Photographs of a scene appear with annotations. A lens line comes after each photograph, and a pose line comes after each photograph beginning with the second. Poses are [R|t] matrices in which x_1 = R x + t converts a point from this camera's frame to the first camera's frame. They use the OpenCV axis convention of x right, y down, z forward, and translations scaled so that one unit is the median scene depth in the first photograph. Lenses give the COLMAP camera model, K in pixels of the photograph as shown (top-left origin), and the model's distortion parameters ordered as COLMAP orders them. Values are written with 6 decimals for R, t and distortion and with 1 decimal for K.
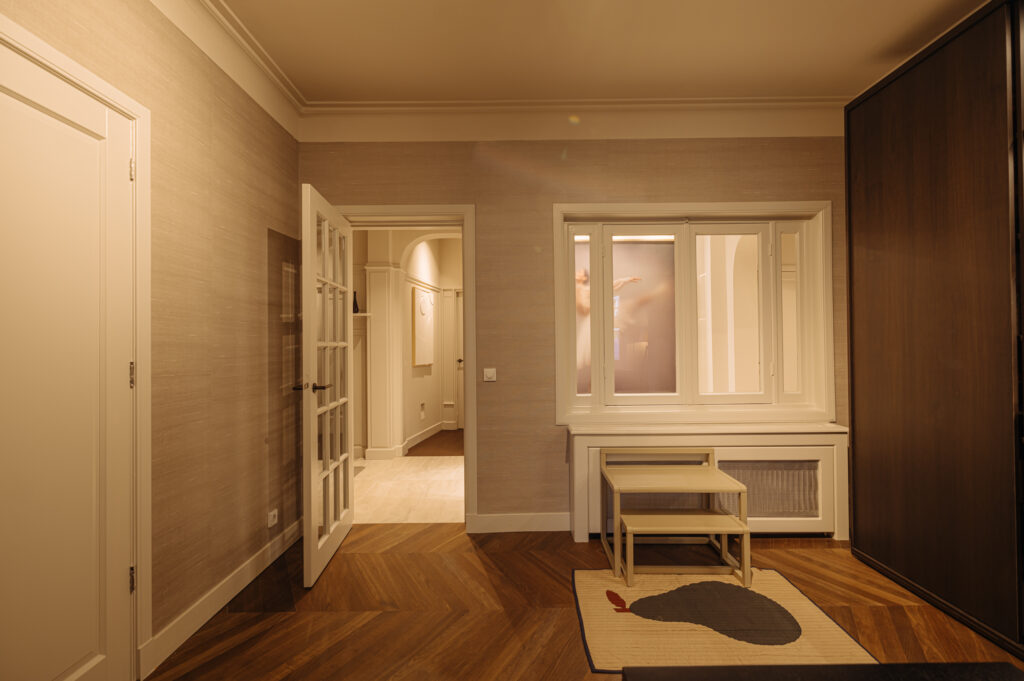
lens RADIAL K [[473.8, 0, 511.8], [0, 473.8, 340.7], [0, 0, 1]] dist [0.001142, 0.000193]
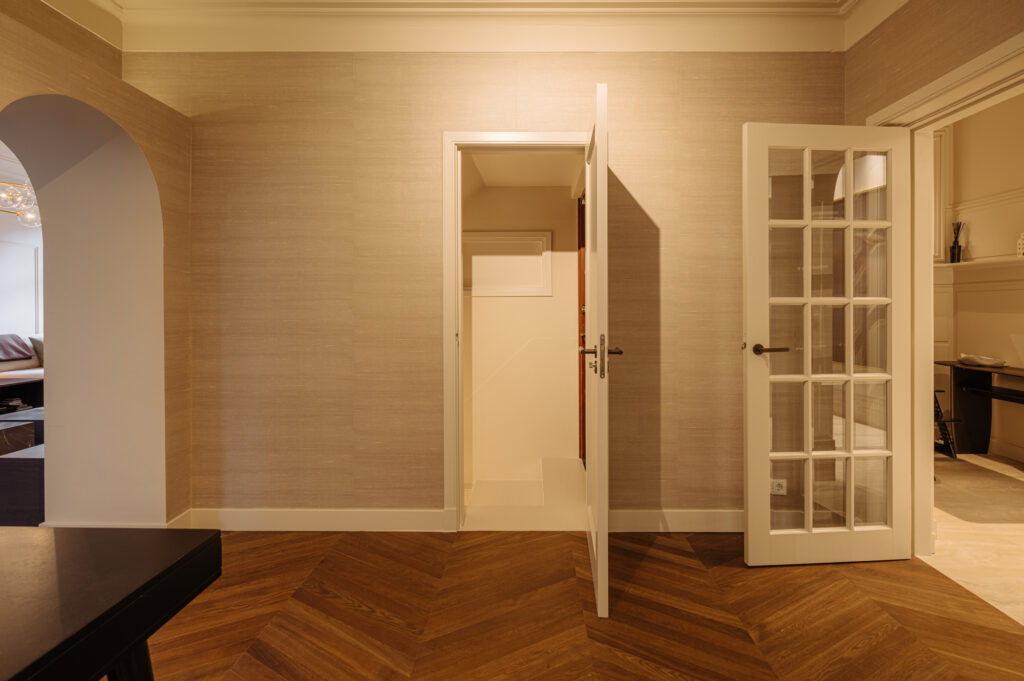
lens RADIAL K [[473.8, 0, 516.5], [0, 473.8, 308.1], [0, 0, 1]] dist [0.001142, 0.000193]
pose [[-0.017401, 0.017146, -0.999702, 0.503030], [0.011106, 0.999795, 0.016954, 0.001791], [0.999787, -0.010808, -0.017588, 0.586837]]
